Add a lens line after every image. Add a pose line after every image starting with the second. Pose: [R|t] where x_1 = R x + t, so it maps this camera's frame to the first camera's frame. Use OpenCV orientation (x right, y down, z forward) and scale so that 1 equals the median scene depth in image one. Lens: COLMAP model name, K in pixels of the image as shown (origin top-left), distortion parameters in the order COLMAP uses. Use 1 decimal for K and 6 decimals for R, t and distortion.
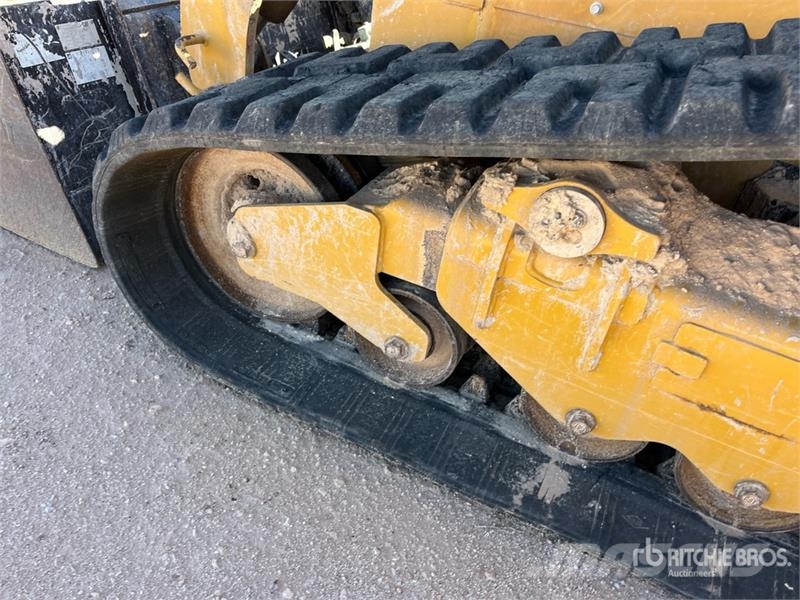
lens RADIAL K [[607.5, 0, 395.4], [0, 607.5, 295.9], [0, 0, 1]] dist [0.031850, -0.034929]
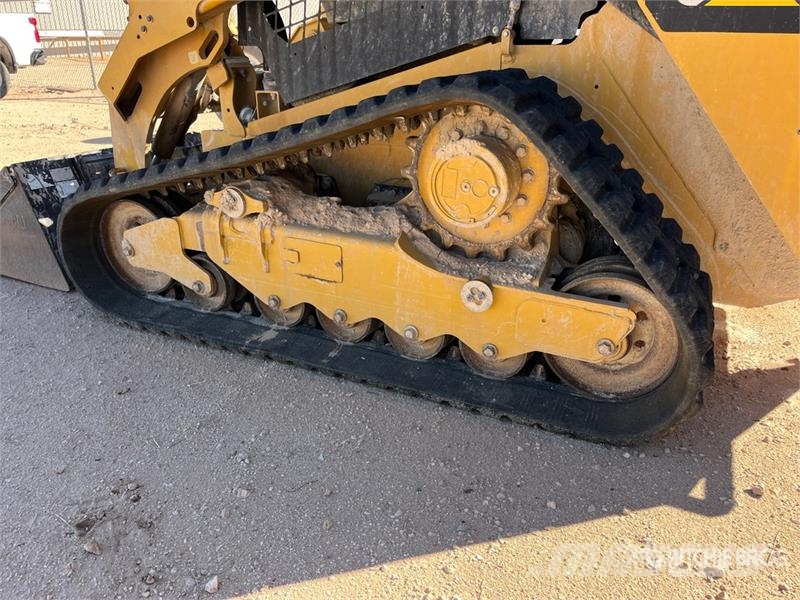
lens RADIAL K [[607.5, 0, 403.5], [0, 607.5, 305.1], [0, 0, 1]] dist [0.031850, -0.034929]
pose [[0.993682, -0.107742, -0.031424, 0.746064], [0.097483, 0.967324, -0.234056, 0.692634], [0.055615, 0.229514, 0.971715, -0.953962]]
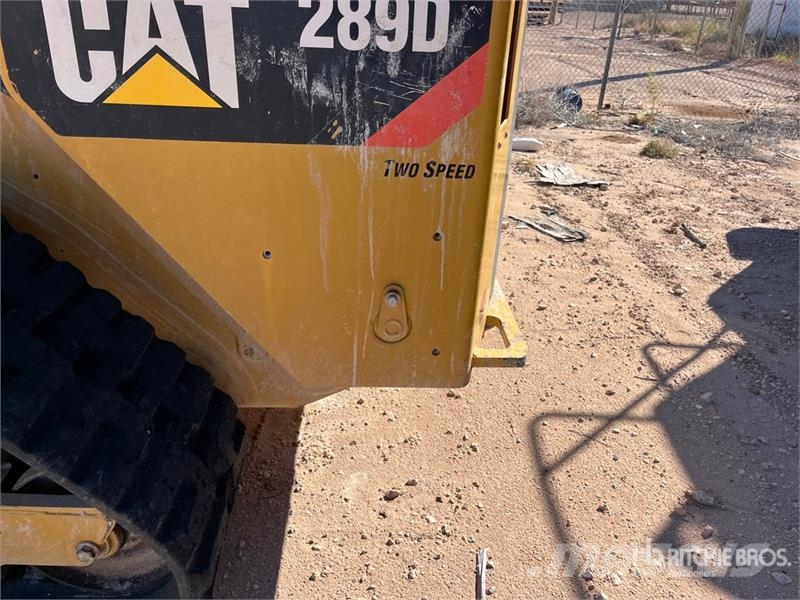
lens RADIAL K [[607.5, 0, 398.8], [0, 607.5, 303.0], [0, 0, 1]] dist [0.031850, -0.034929]
pose [[0.875472, -0.287593, 0.388380, 1.388326], [0.332623, 0.941595, -0.052541, 0.302557], [-0.350586, 0.175183, 0.920000, -0.759097]]
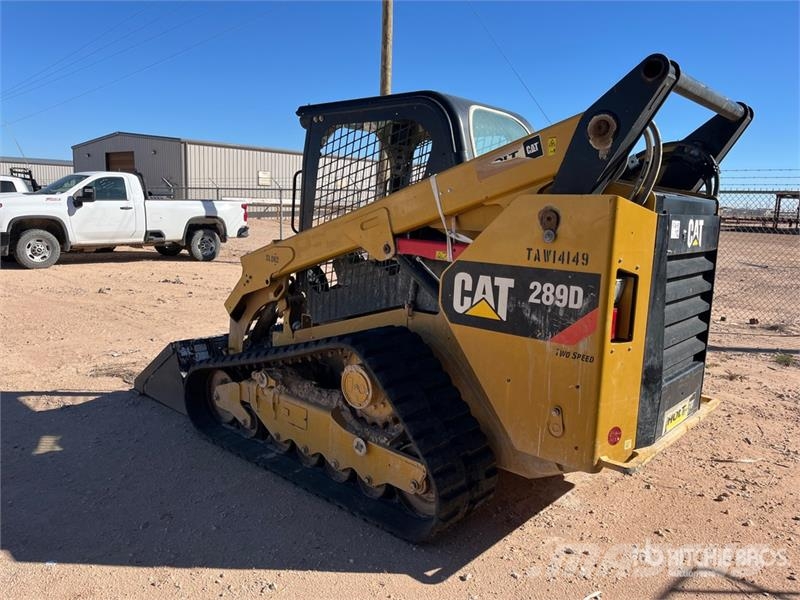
lens RADIAL K [[607.5, 0, 400.0], [0, 607.5, 287.2], [0, 0, 1]] dist [0.031850, -0.034929]
pose [[0.959762, -0.047504, -0.276767, 1.938228], [-0.097230, 0.868407, -0.486226, 1.061905], [0.263444, 0.493571, 0.828845, -2.181297]]
